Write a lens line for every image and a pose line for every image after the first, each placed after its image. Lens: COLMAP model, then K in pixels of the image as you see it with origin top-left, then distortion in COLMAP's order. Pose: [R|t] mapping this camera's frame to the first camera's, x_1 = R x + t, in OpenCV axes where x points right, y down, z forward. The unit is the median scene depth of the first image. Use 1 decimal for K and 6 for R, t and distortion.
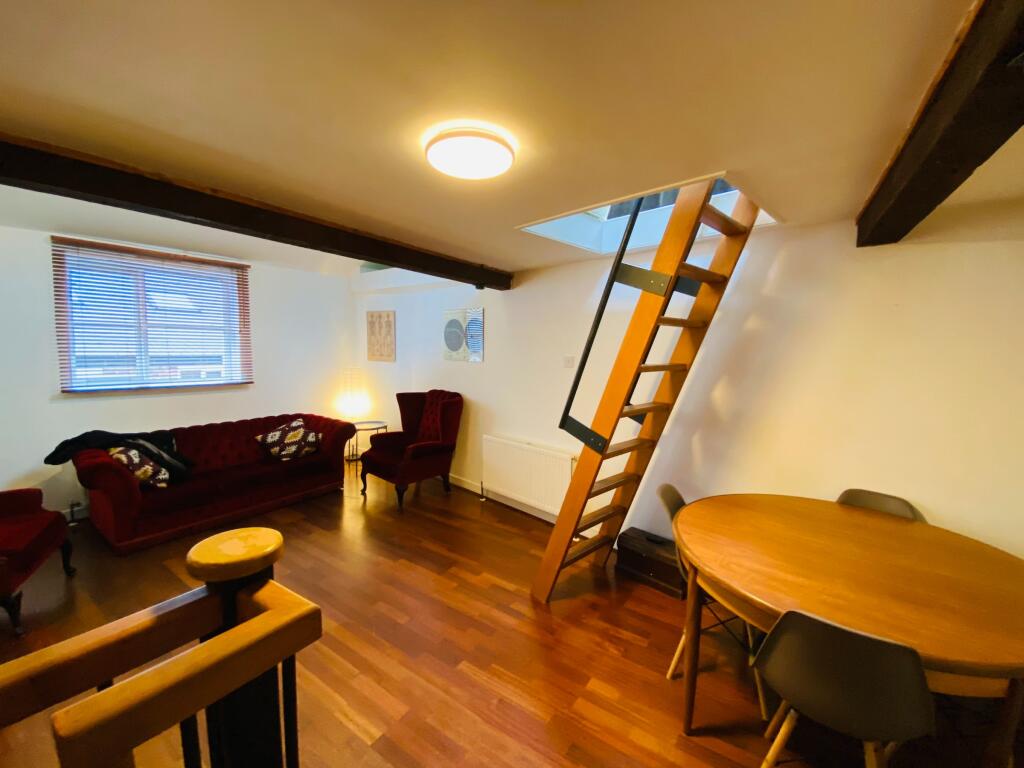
lens RADIAL K [[404.5, 0, 509.3], [0, 404.5, 384.8], [0, 0, 1]] dist [-0.024863, -0.000232]
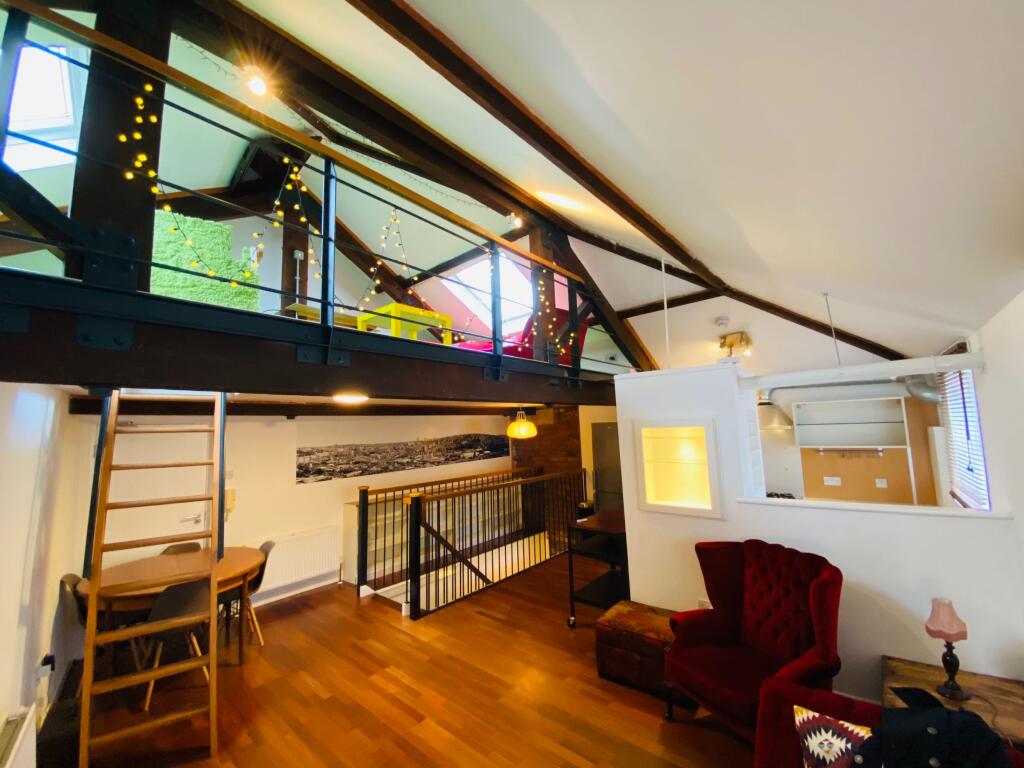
lens RADIAL K [[410.6, 0, 512.0], [0, 410.6, 384.0], [0, 0, 1]] dist [-0.000431, -0.000105]
pose [[-0.995455, 0.022478, 0.092546, -0.537108], [0.020122, 0.999451, -0.026312, -0.223554], [-0.093087, -0.024330, -0.995361, 1.378168]]
